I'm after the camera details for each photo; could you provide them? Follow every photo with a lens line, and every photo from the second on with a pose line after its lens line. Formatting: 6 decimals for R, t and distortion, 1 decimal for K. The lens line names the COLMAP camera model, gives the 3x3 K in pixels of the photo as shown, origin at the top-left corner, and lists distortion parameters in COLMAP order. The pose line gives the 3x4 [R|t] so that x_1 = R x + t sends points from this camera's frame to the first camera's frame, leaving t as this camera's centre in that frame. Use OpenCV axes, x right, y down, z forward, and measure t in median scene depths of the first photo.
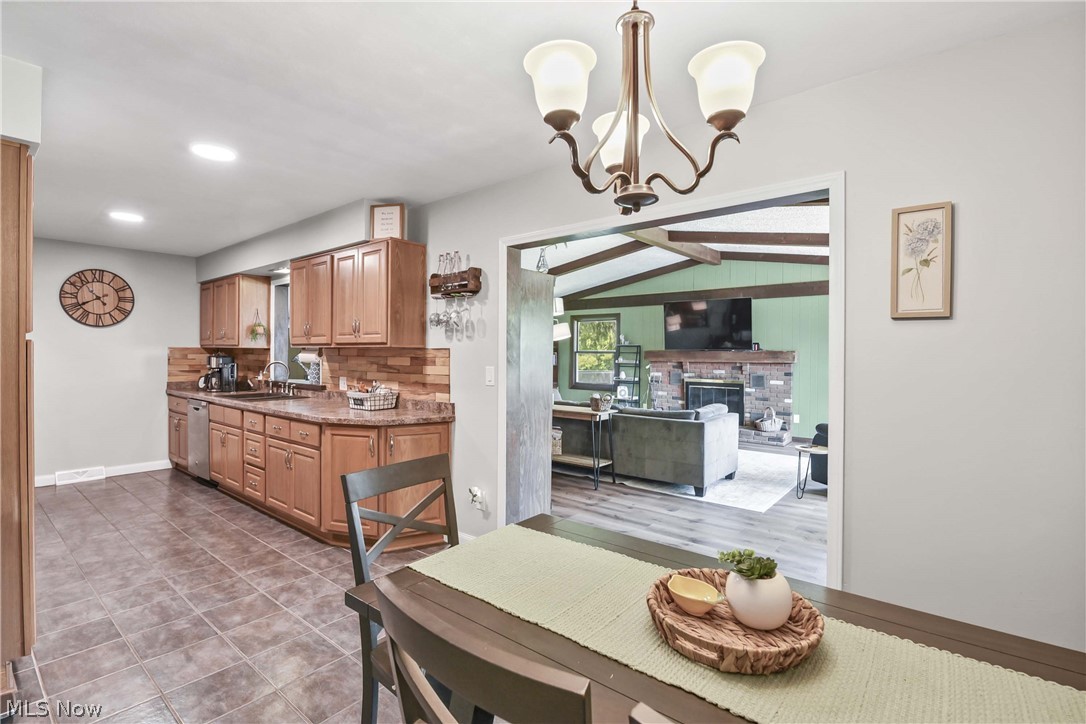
lens RADIAL K [[495.4, 0, 546.2], [0, 495.4, 356.3], [0, 0, 1]] dist [-0.014352, -0.002506]
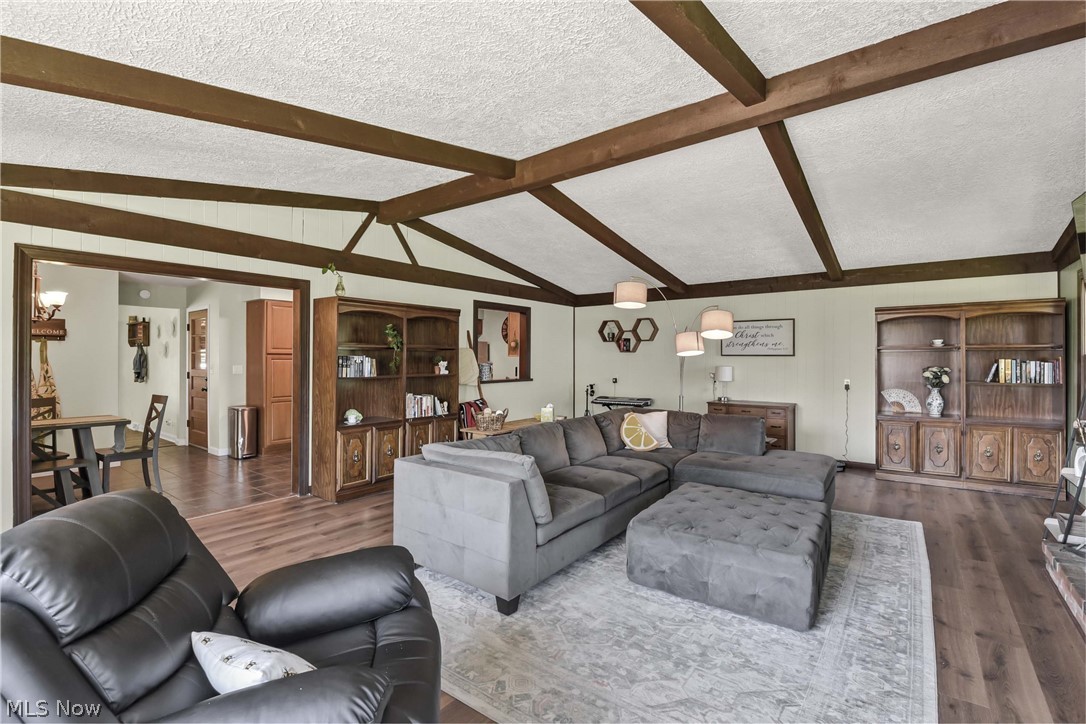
lens RADIAL K [[495.4, 0, 542.4], [0, 495.4, 359.9], [0, 0, 1]] dist [-0.014352, -0.002506]
pose [[0.021928, -0.007626, -0.999730, 0.929945], [-0.008013, 0.999937, -0.007803, 0.004812], [0.999727, 0.008182, 0.021866, 1.066924]]
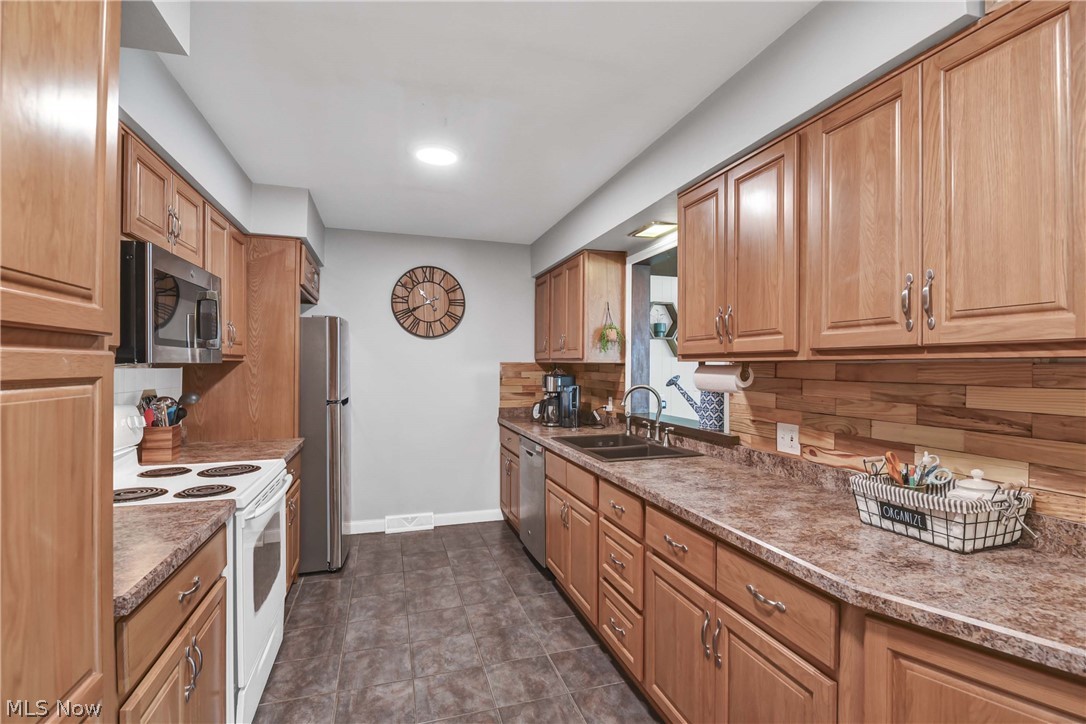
lens RADIAL K [[516.1, 0, 561.7], [0, 516.1, 363.6], [0, 0, 1]] dist [-0.002182, -0.005687]
pose [[0.844223, -0.005434, -0.535964, -0.278173], [-0.001953, 0.999911, -0.013215, -0.006940], [0.535988, 0.012203, 0.844138, 0.401731]]
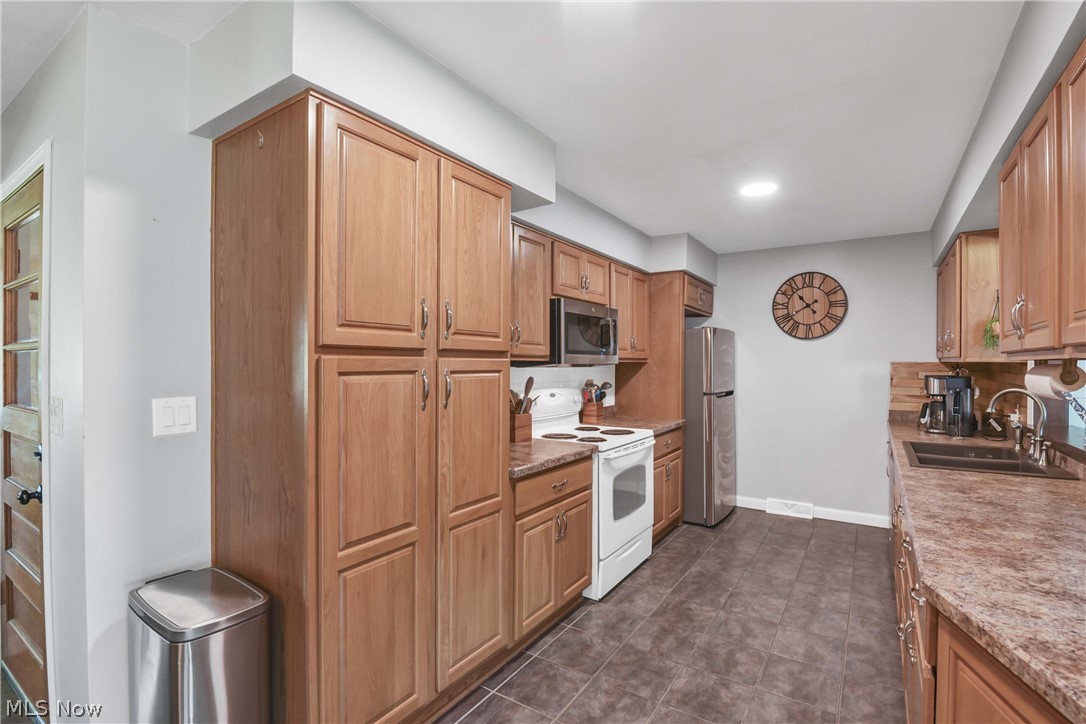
lens RADIAL K [[495.4, 0, 556.9], [0, 495.4, 362.1], [0, 0, 1]] dist [-0.014352, -0.002506]
pose [[0.112534, -0.010688, -0.993590, -0.107566], [-0.008700, 0.999893, -0.011741, -0.006371], [0.993610, 0.009966, 0.112429, 0.464712]]
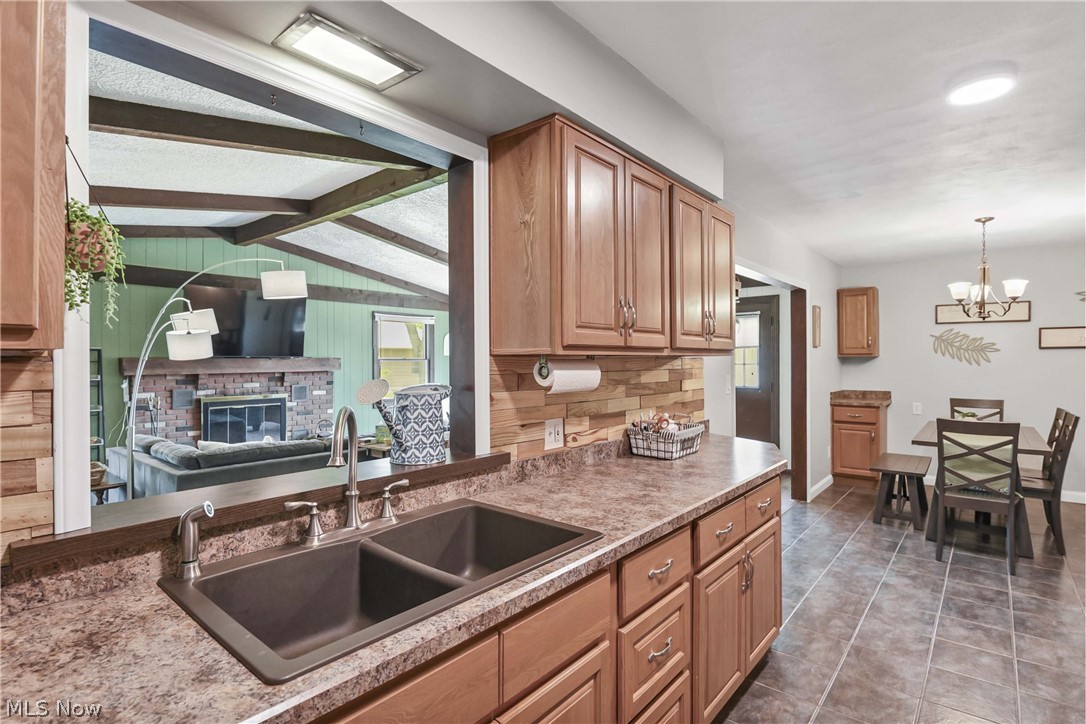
lens RADIAL K [[532.6, 0, 539.4], [0, 532.6, 366.0], [0, 0, 1]] dist [-0.043380, 0.000978]
pose [[0.026538, -0.019311, 0.999461, -0.673133], [0.012435, 0.999742, 0.018987, -0.012904], [-0.999570, 0.011925, 0.026771, 0.762812]]
